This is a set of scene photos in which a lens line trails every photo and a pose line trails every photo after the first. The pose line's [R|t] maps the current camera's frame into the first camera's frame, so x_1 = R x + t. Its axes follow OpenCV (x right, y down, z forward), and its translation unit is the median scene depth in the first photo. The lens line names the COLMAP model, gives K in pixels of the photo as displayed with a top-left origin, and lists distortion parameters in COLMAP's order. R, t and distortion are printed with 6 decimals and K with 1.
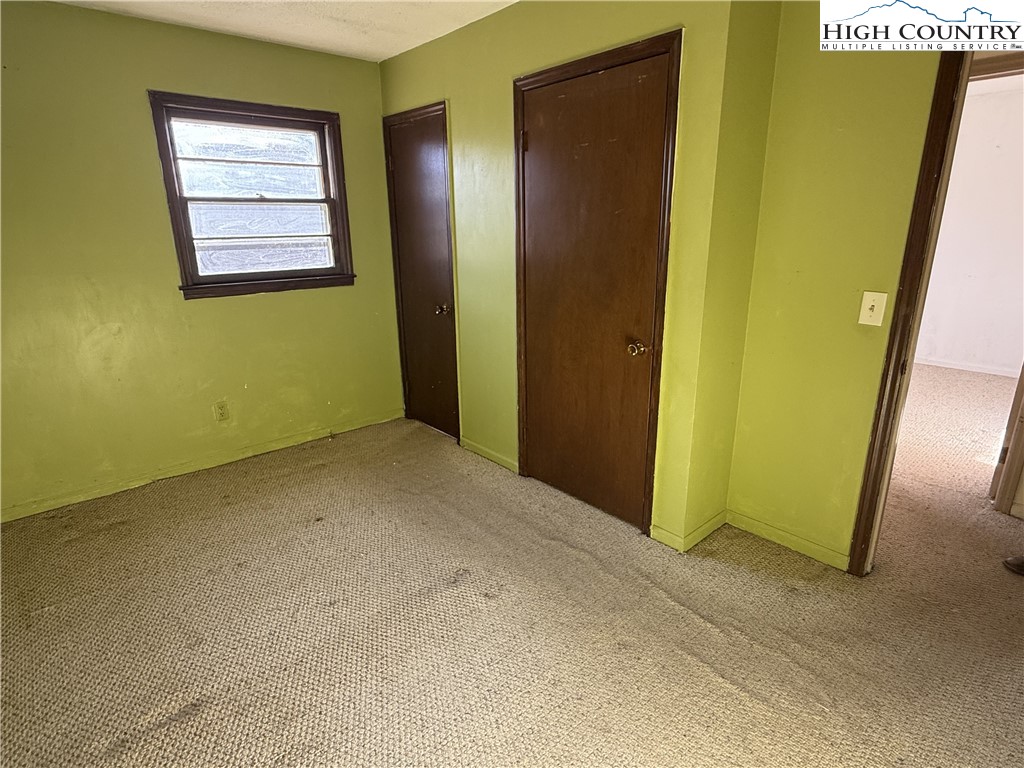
lens RADIAL K [[552.2, 0, 512.0], [0, 552.2, 384.0], [0, 0, 1]] dist [-0.001579, -0.000262]
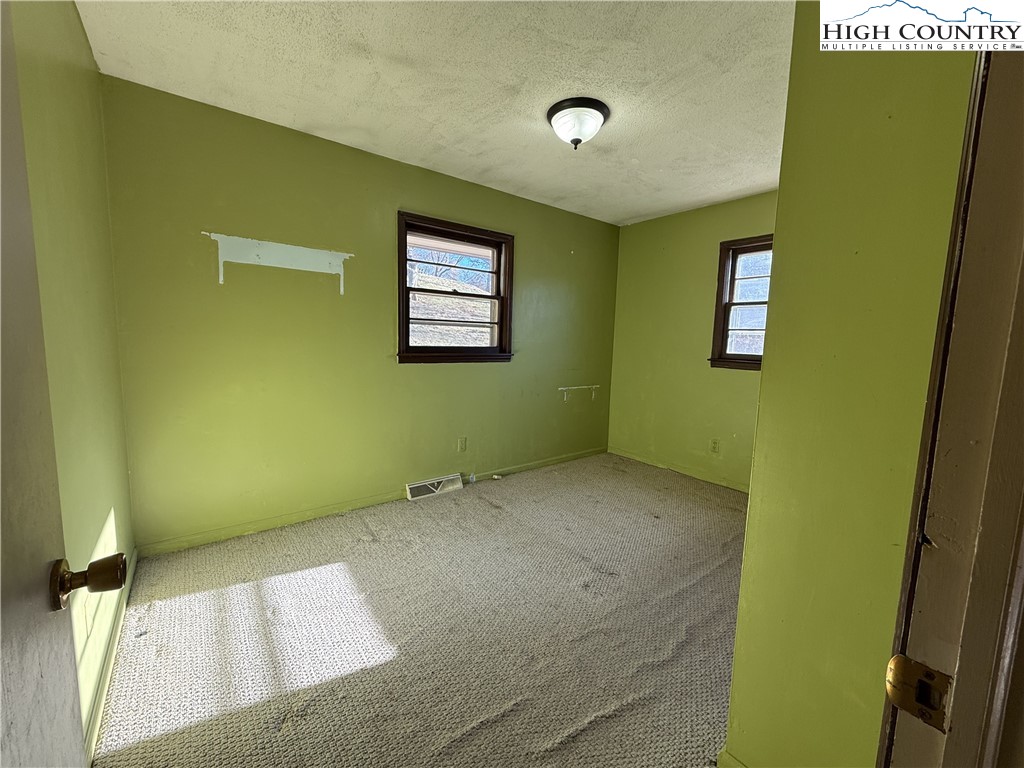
lens RADIAL K [[410.0, 0, 512.0], [0, 410.0, 384.0], [0, 0, 1]] dist [0.000882, 0.000035]
pose [[-0.066462, 0.120838, -0.990445, 0.670190], [-0.304270, 0.942906, 0.135456, -0.105098], [0.950264, 0.310365, -0.025900, 0.565865]]
